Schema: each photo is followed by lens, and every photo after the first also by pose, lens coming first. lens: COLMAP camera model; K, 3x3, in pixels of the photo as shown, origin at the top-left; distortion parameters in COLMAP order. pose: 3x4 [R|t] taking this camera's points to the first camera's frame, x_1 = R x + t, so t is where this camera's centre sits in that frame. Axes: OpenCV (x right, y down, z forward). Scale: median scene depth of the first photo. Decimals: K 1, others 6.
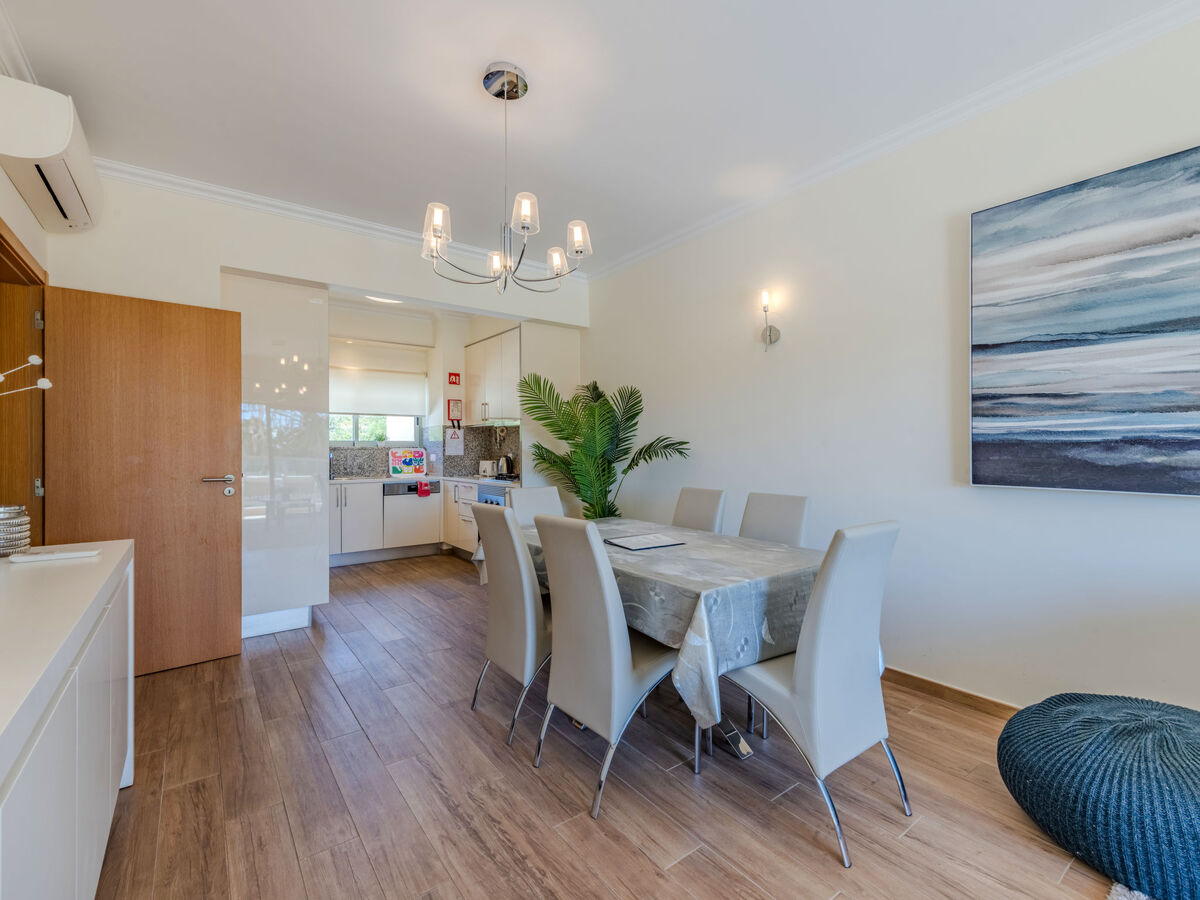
lens RADIAL K [[531.6, 0, 600.0], [0, 531.6, 450.0], [0, 0, 1]] dist [0.001027, -0.000423]
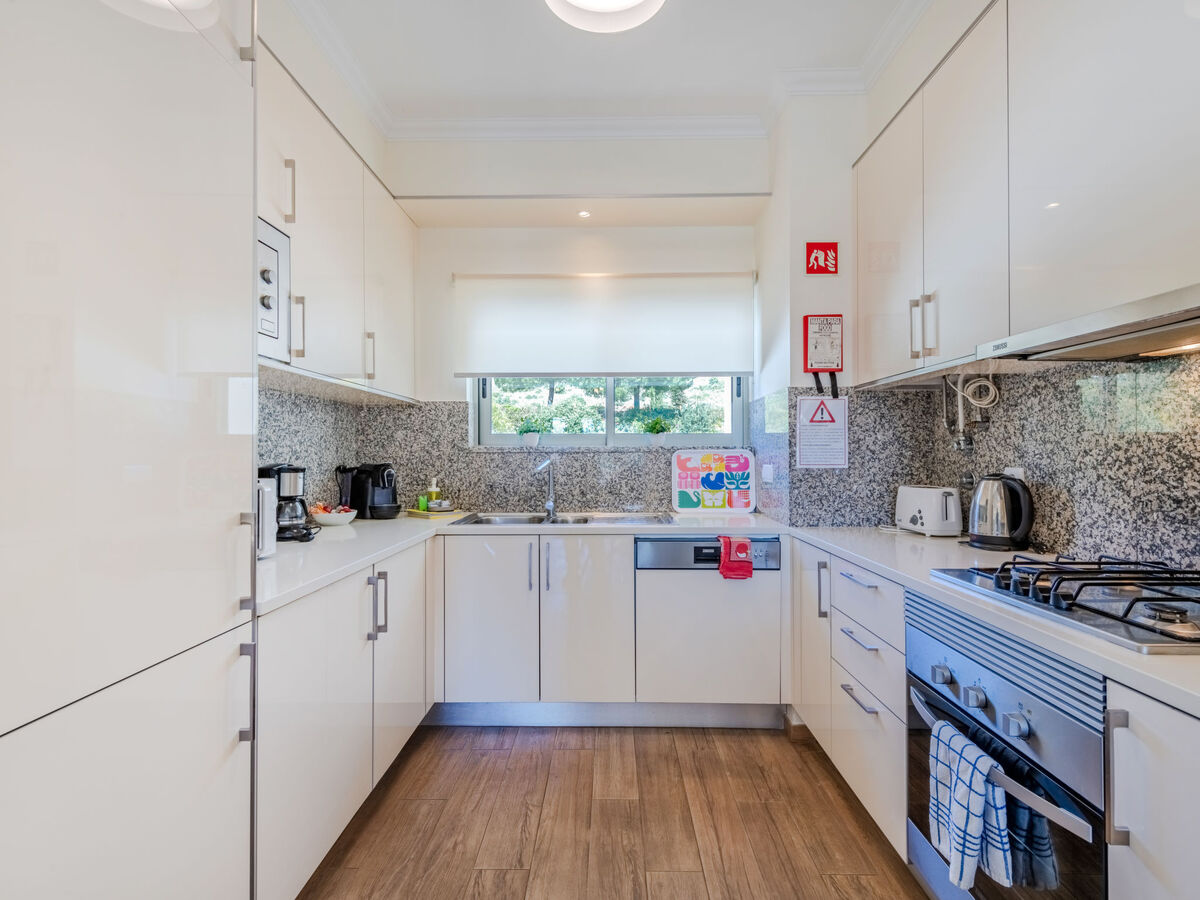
lens RADIAL K [[576.2, 0, 600.0], [0, 576.2, 450.0], [0, 0, 1]] dist [0.002300, 0.000161]
pose [[0.787616, -0.000813, -0.616166, -0.203383], [-0.003469, 0.999977, -0.005754, 0.000054], [0.616157, 0.006669, 0.787595, 0.806051]]
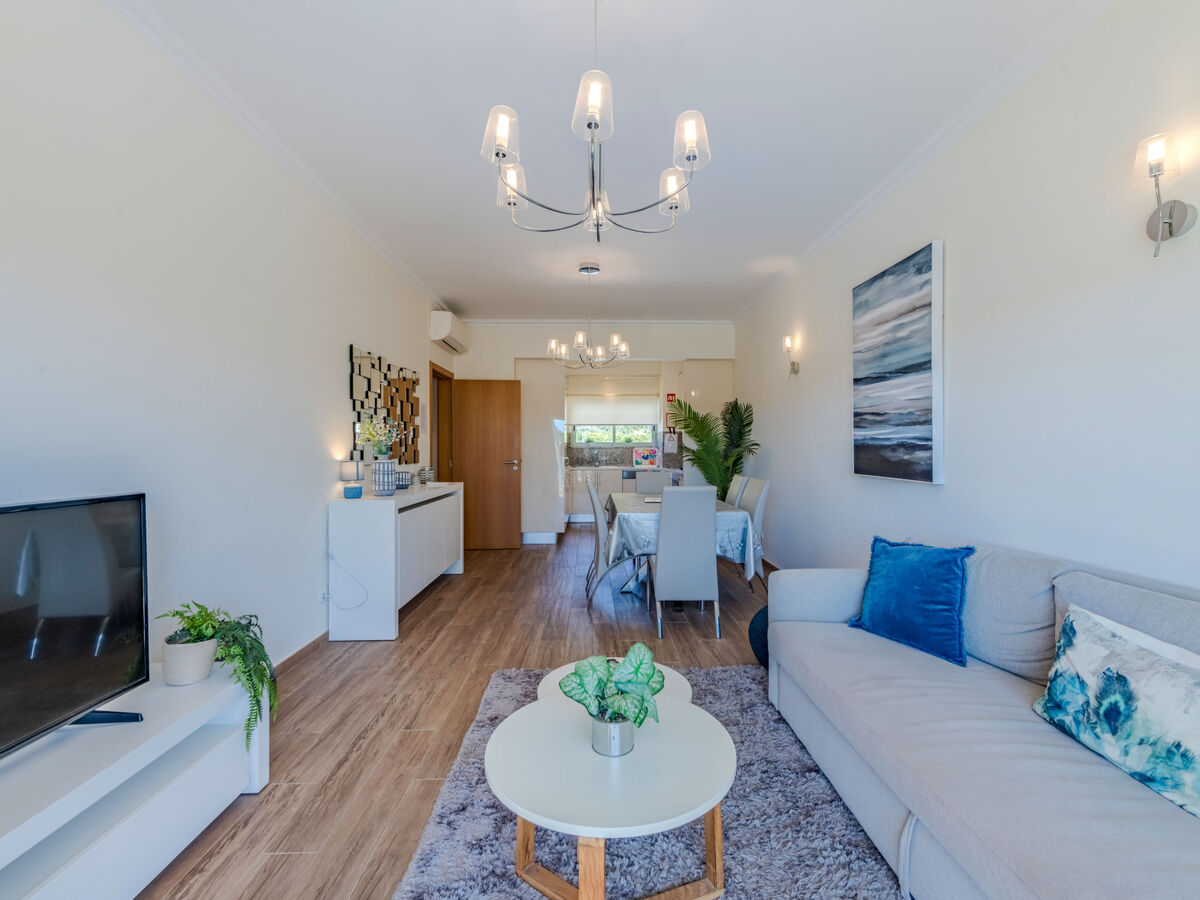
lens RADIAL K [[531.6, 0, 600.0], [0, 531.6, 450.0], [0, 0, 1]] dist [0.001027, -0.000423]
pose [[0.805839, 0.006403, -0.592100, 0.546571], [-0.005321, 0.999979, 0.003571, -0.001481], [0.592111, 0.000273, 0.805856, -0.321723]]
